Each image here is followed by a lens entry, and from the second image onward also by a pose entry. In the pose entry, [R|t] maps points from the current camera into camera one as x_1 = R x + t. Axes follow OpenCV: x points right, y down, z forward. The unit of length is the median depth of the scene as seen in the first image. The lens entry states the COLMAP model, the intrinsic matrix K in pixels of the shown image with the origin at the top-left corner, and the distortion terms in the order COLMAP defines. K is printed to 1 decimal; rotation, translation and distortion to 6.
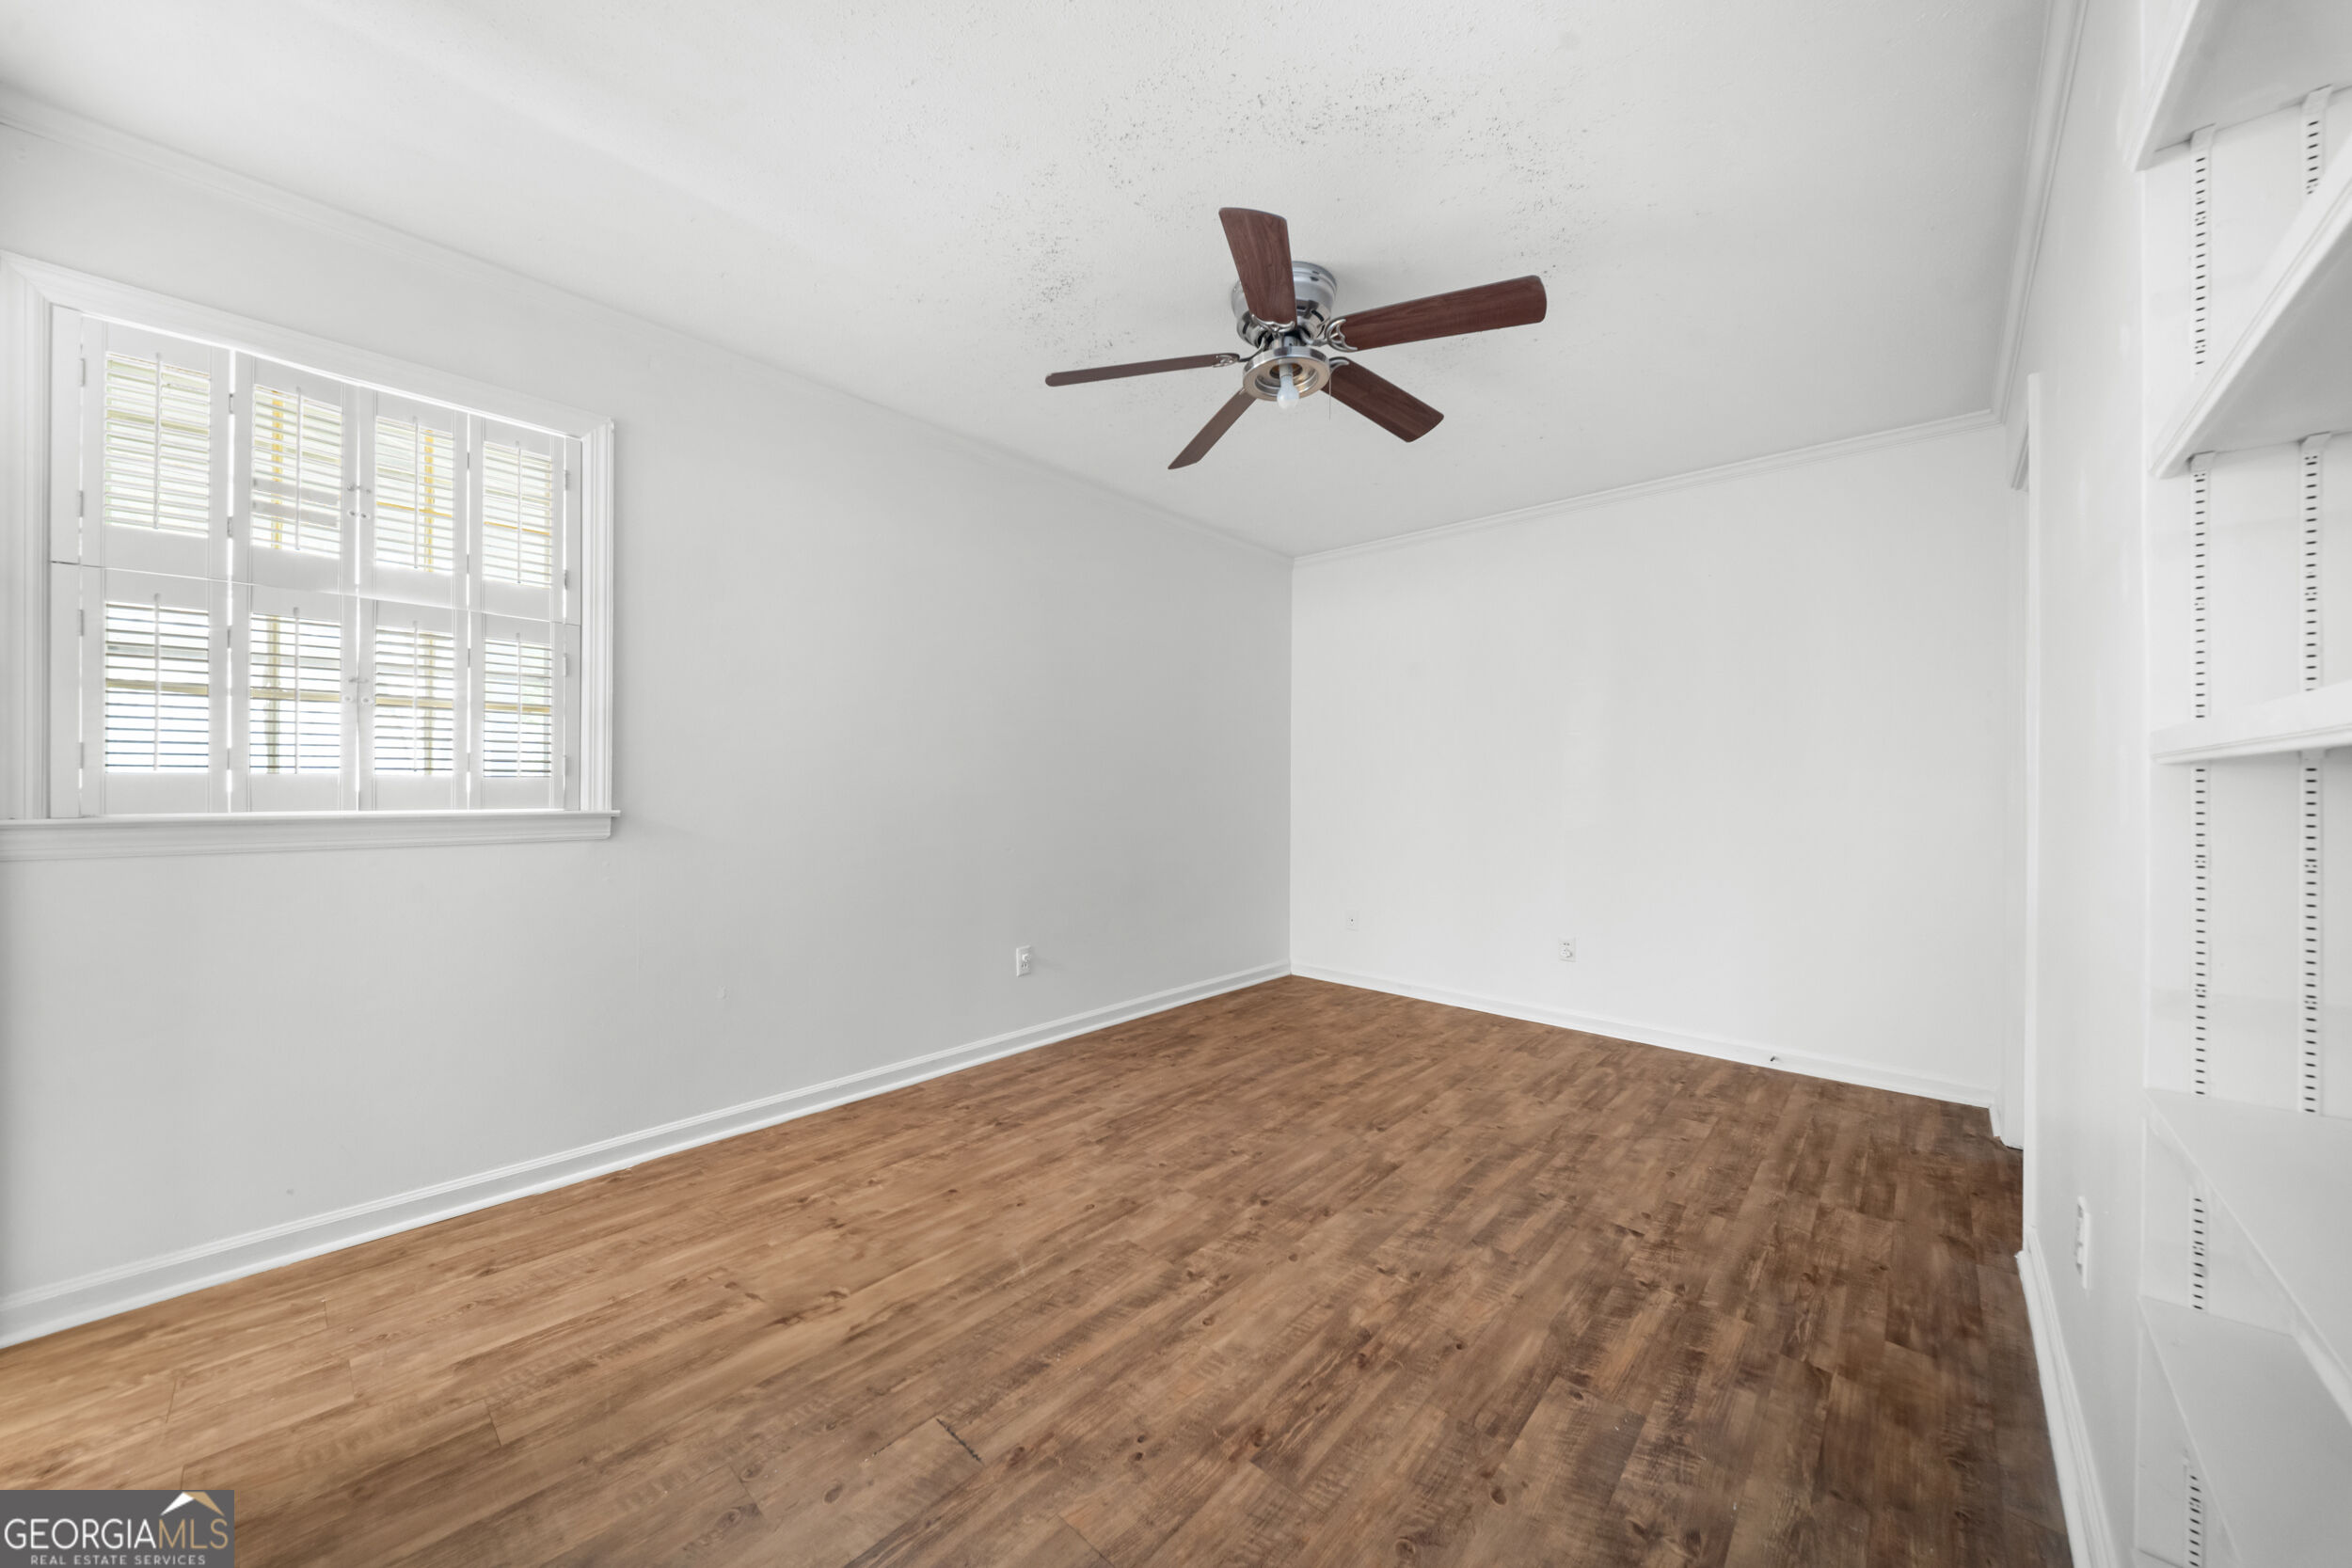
lens RADIAL K [[839.7, 0, 1174.9], [0, 839.7, 786.3], [0, 0, 1]] dist [-0.002363, -0.000562]
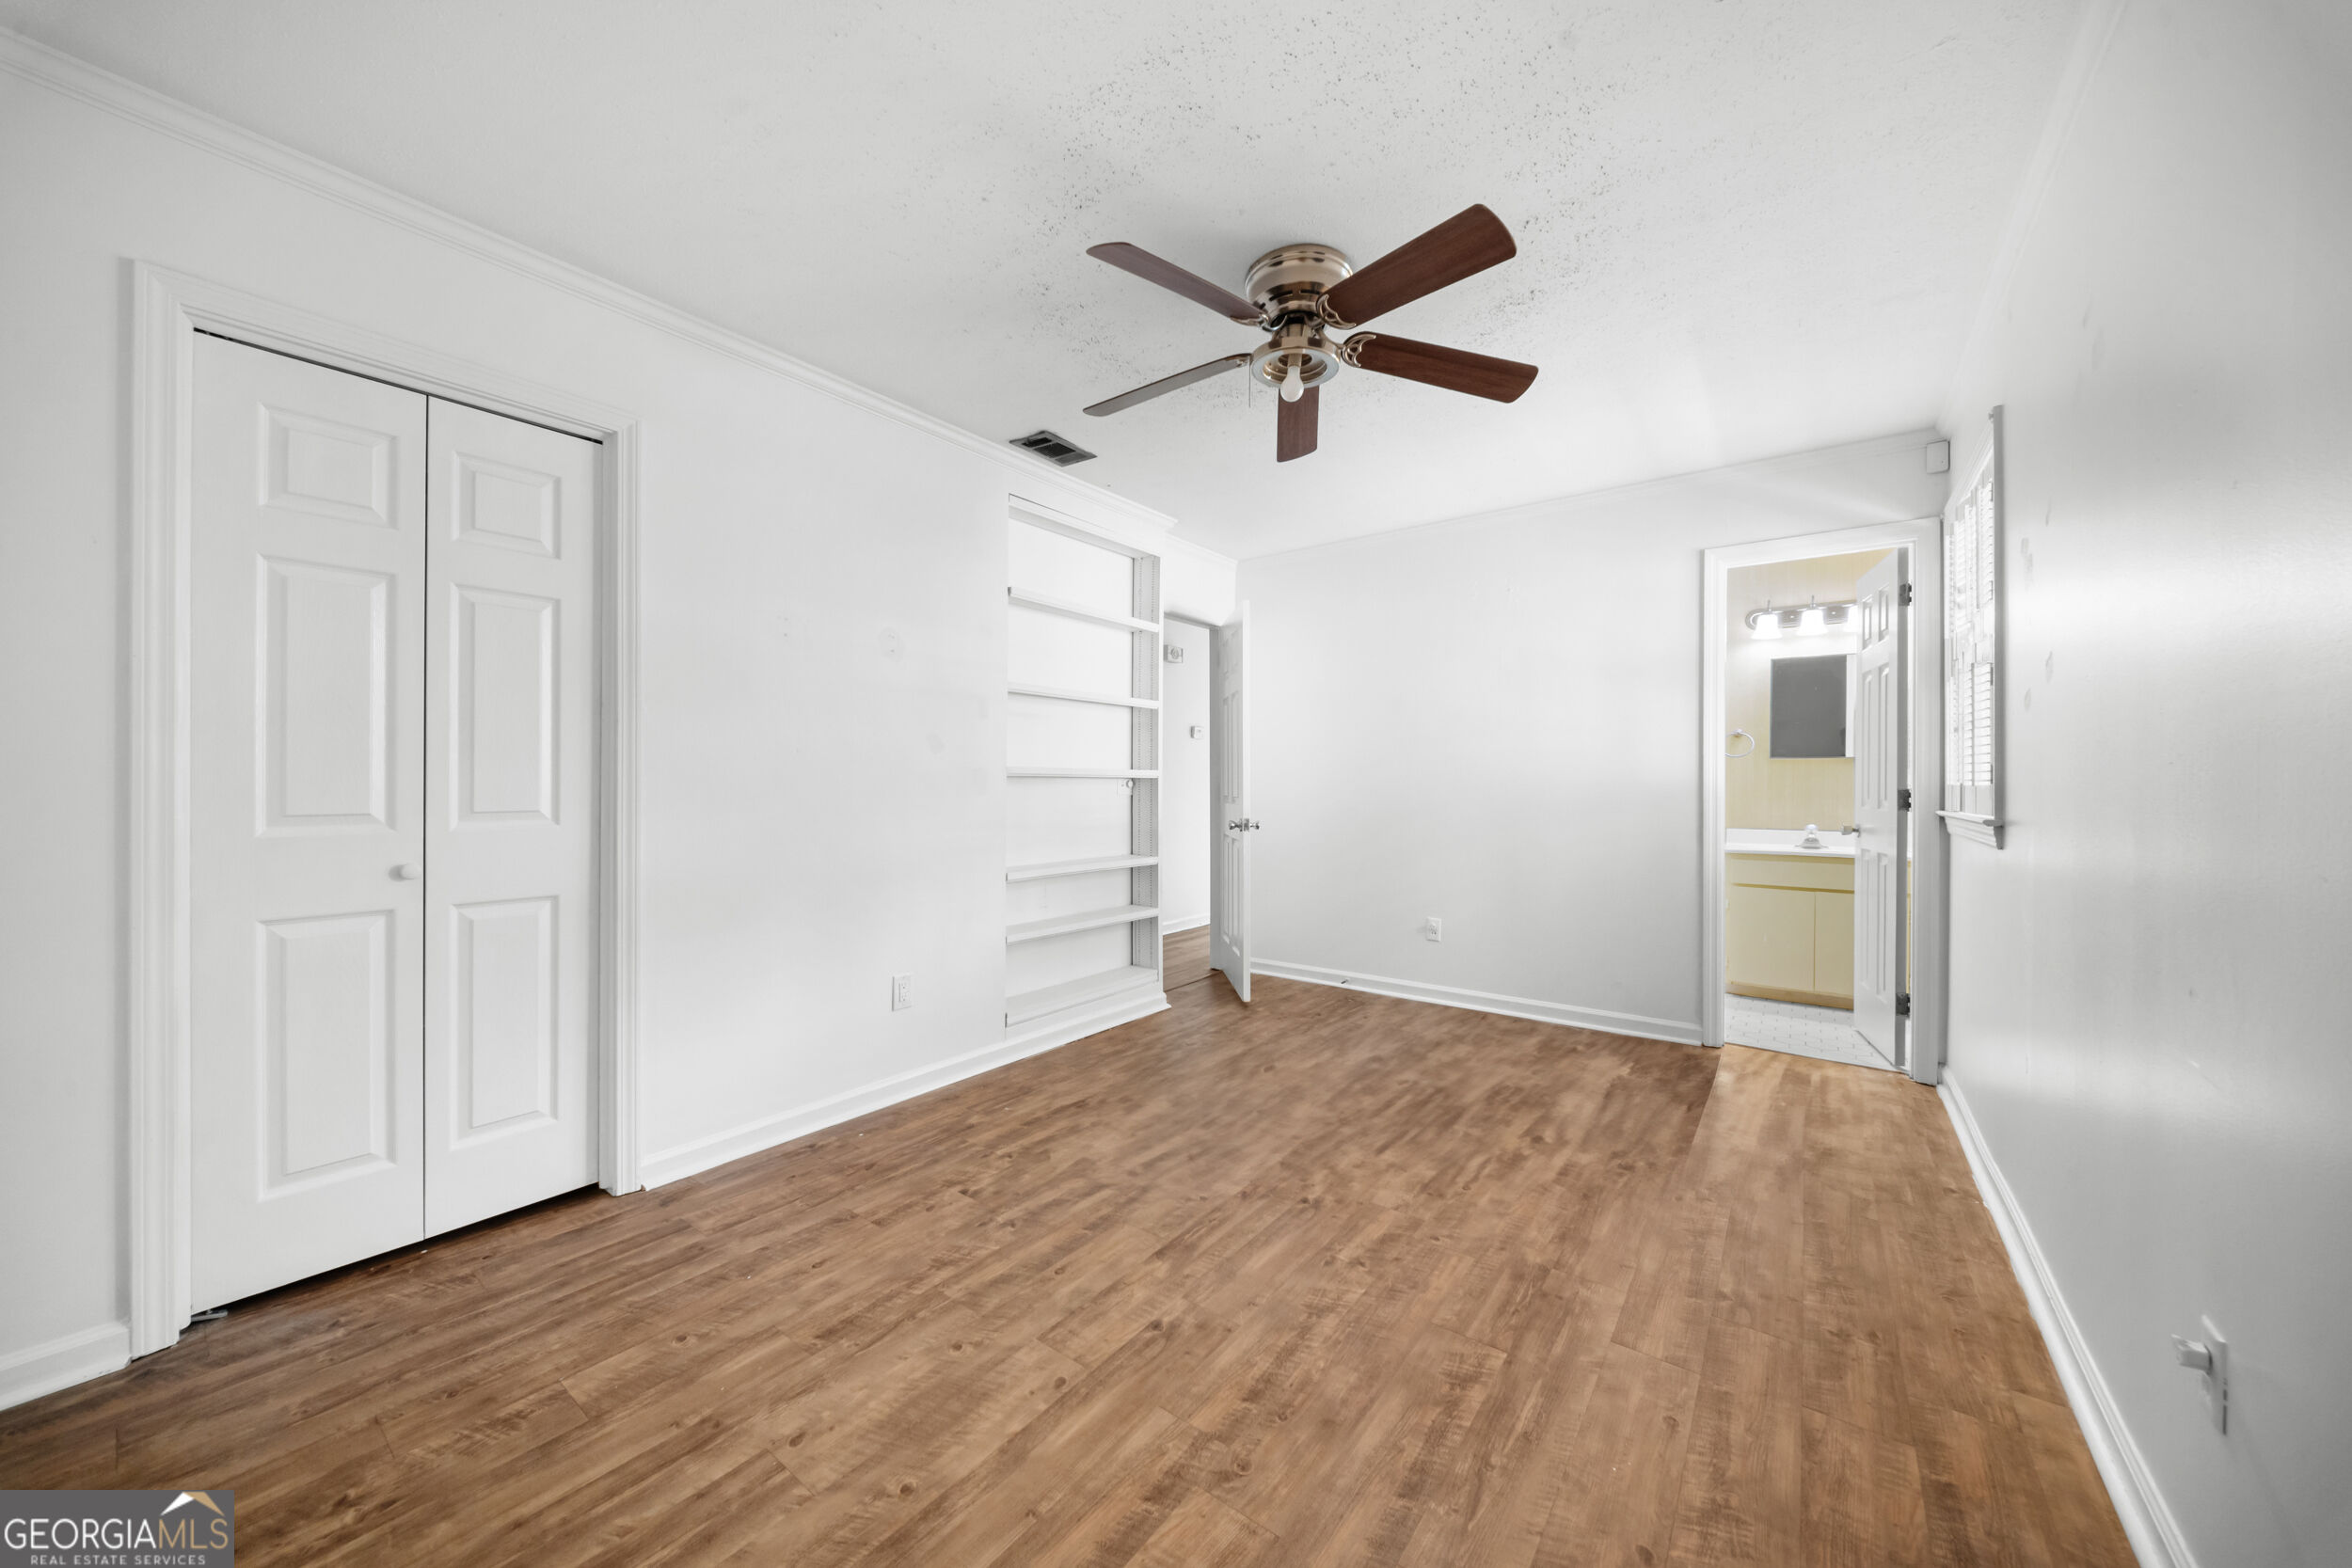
lens RADIAL K [[839.7, 0, 1165.1], [0, 839.7, 790.3], [0, 0, 1]] dist [-0.002363, -0.000562]
pose [[-0.997467, -0.011164, -0.070246, 0.309267], [-0.011819, 0.999890, 0.008917, -0.004055], [0.070138, 0.009725, -0.997490, 1.754530]]
